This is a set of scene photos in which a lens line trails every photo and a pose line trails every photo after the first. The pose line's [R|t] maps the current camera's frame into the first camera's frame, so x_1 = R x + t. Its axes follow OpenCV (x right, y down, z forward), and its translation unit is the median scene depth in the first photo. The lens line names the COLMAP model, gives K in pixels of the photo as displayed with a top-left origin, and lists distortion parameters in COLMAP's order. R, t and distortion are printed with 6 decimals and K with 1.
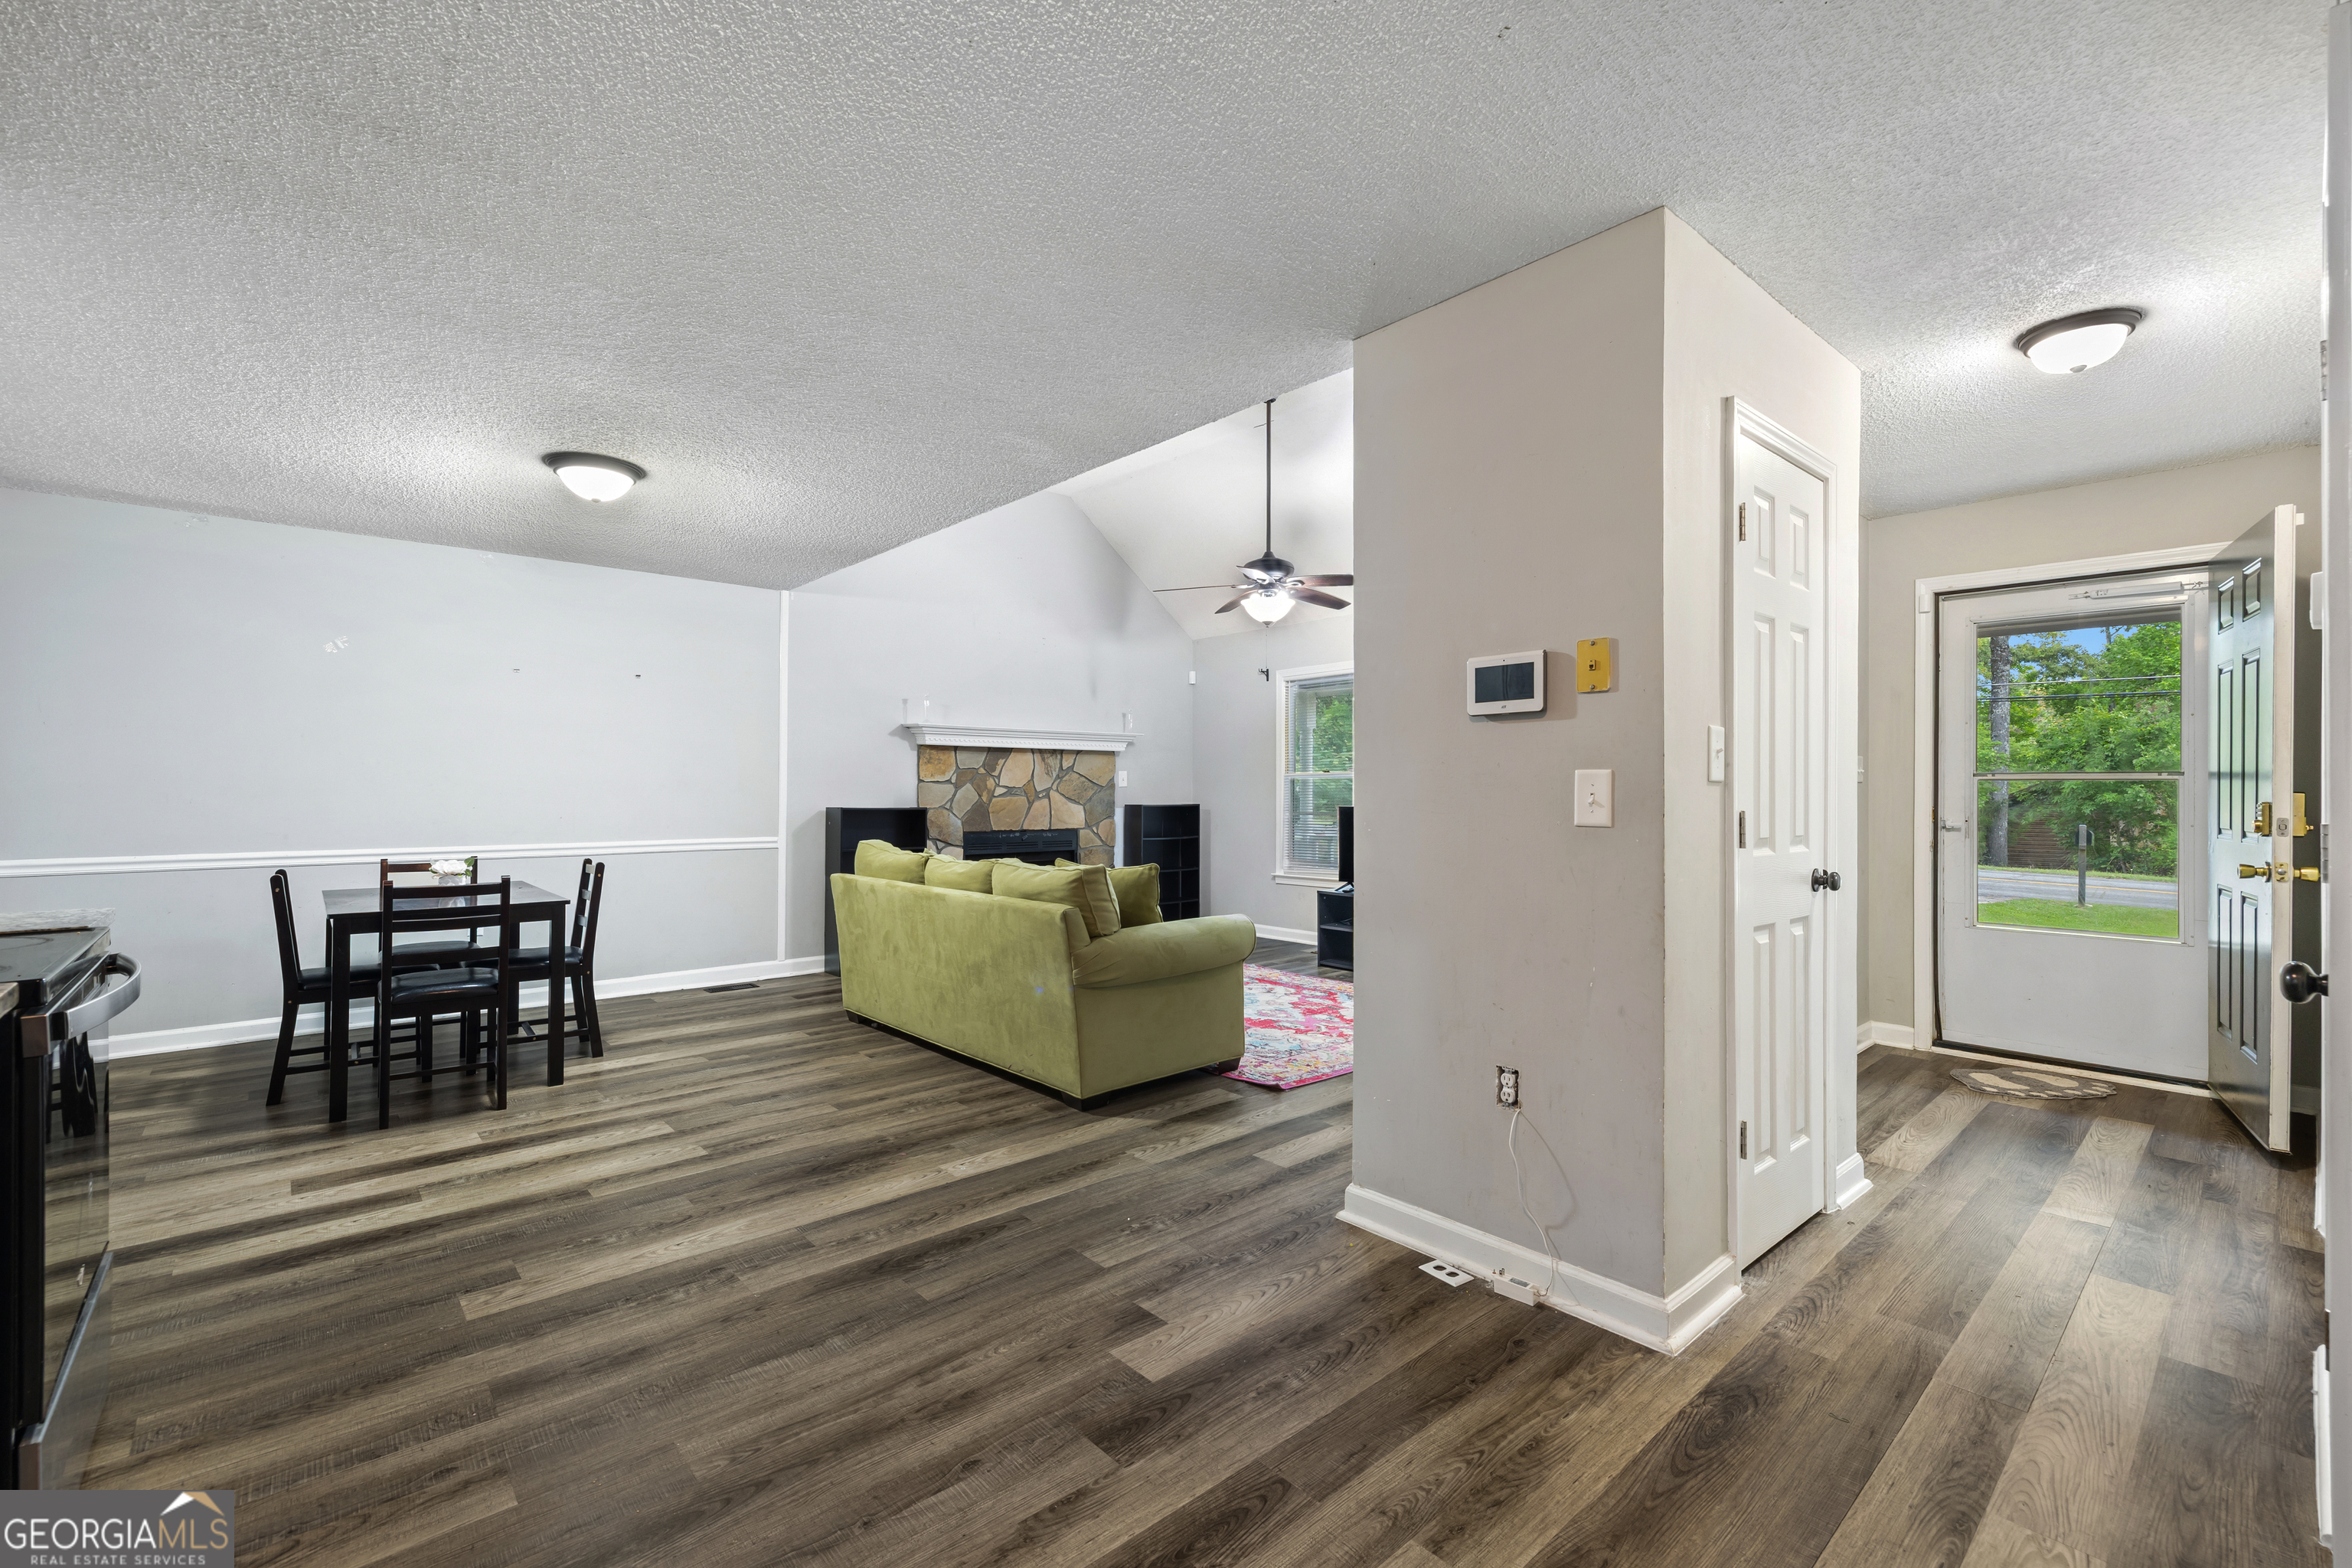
lens RADIAL K [[1018.2, 0, 1153.8], [0, 1018.2, 799.7], [0, 0, 1]] dist [0.001342, 0.001372]
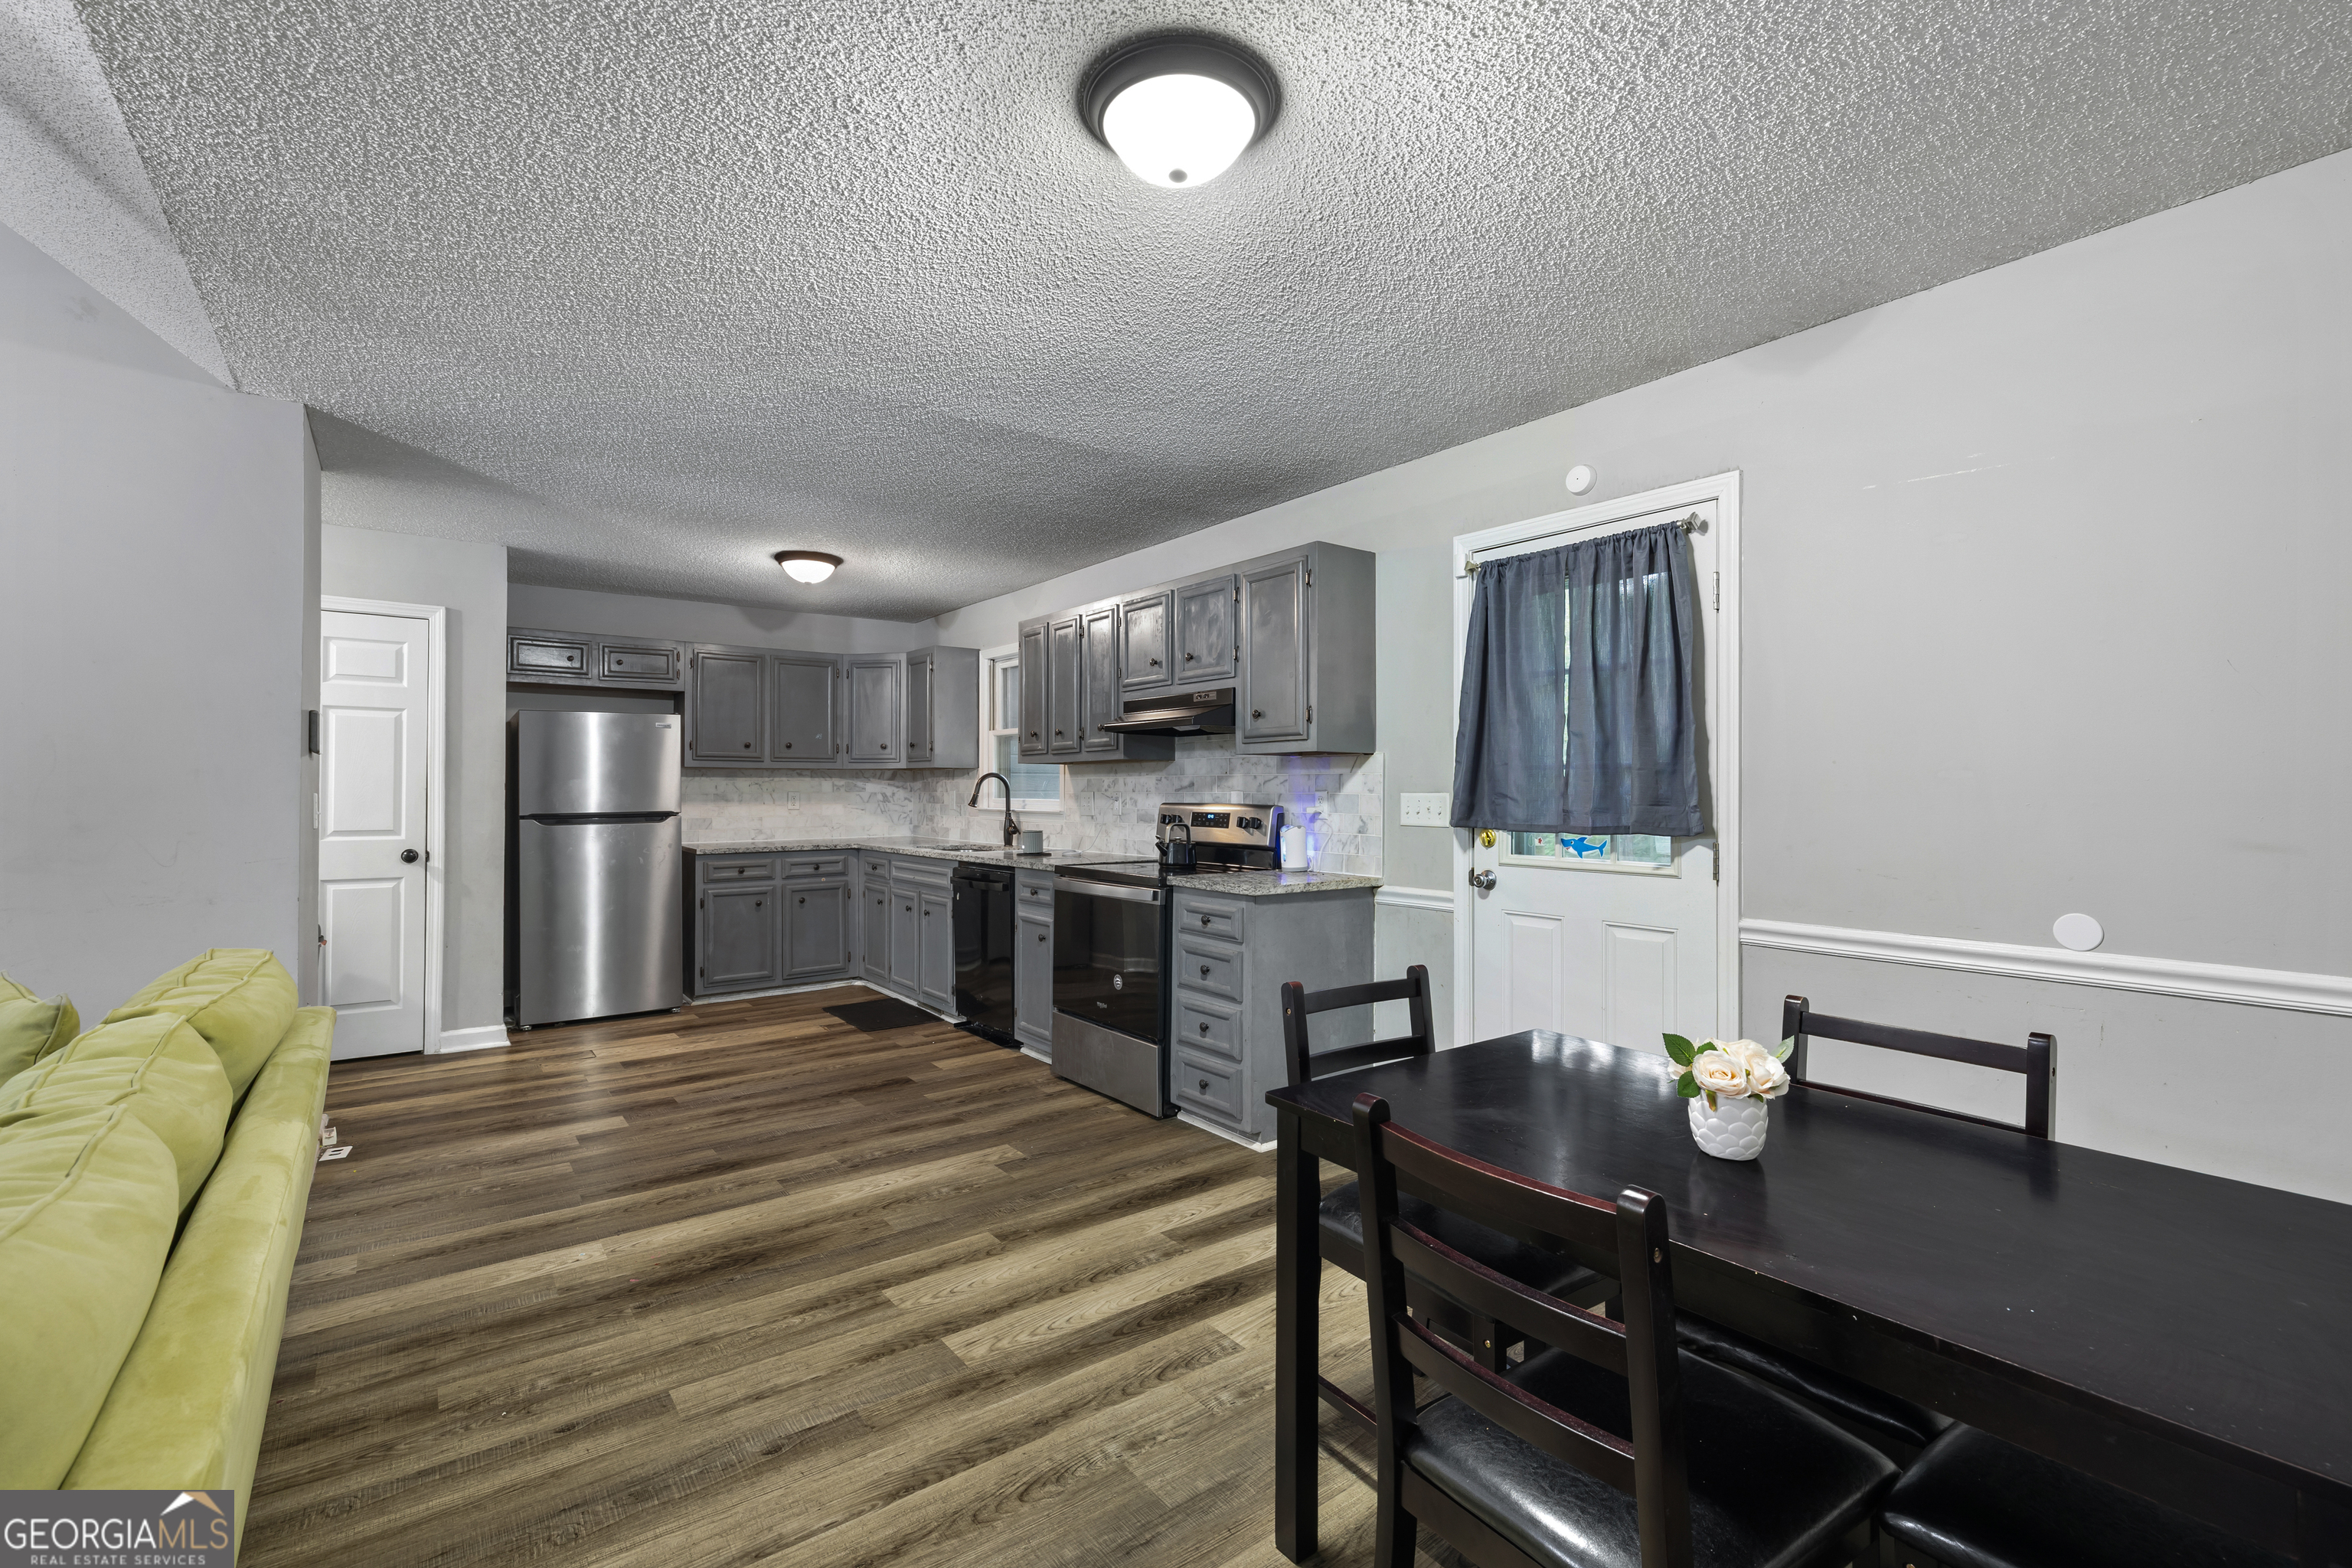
lens RADIAL K [[1018.2, 0, 1135.4], [0, 1018.2, 774.9], [0, 0, 1]] dist [0.001342, 0.001372]
pose [[-0.995860, -0.001444, 0.090894, -0.649679], [-0.002212, 0.999963, -0.008351, -0.024267], [-0.090879, -0.008518, -0.995826, 1.629722]]
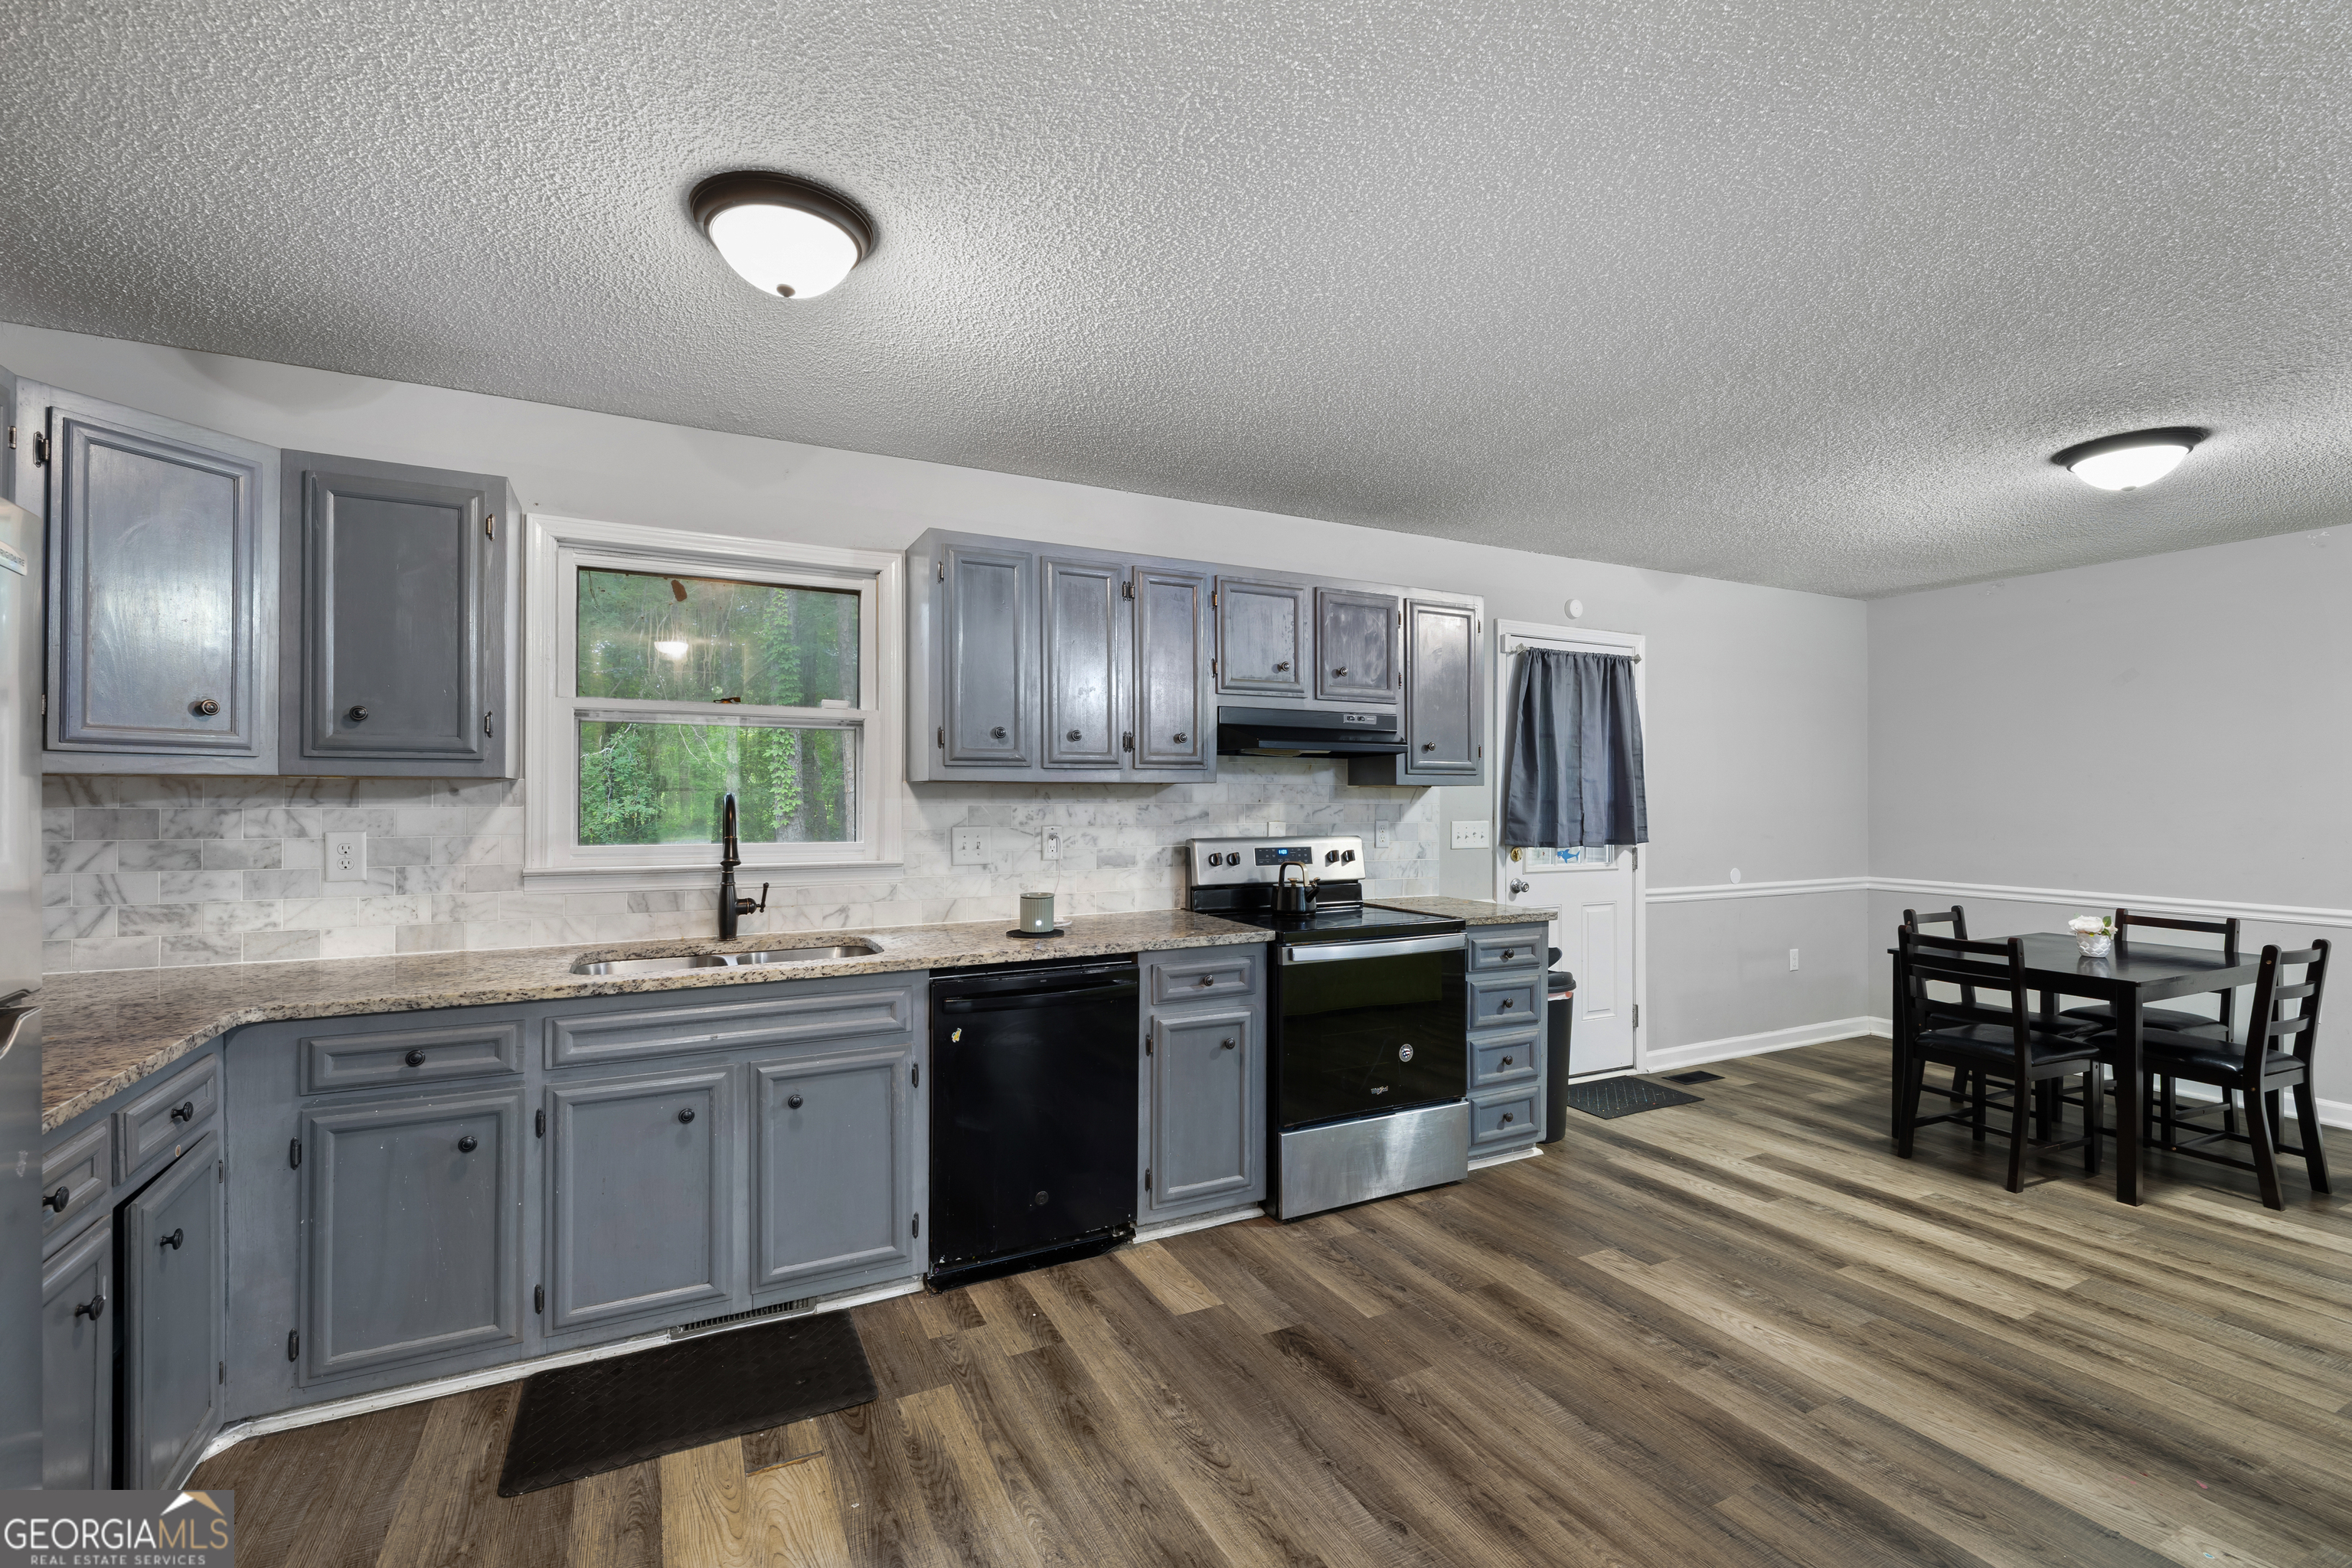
lens RADIAL K [[1018.2, 0, 1179.7], [0, 1018.2, 784.3], [0, 0, 1]] dist [0.001342, 0.001372]
pose [[-0.239595, -0.008219, -0.970838, 0.455522], [-0.012895, 0.999903, -0.005282, -0.049152], [0.970787, 0.011254, -0.239678, 0.524435]]
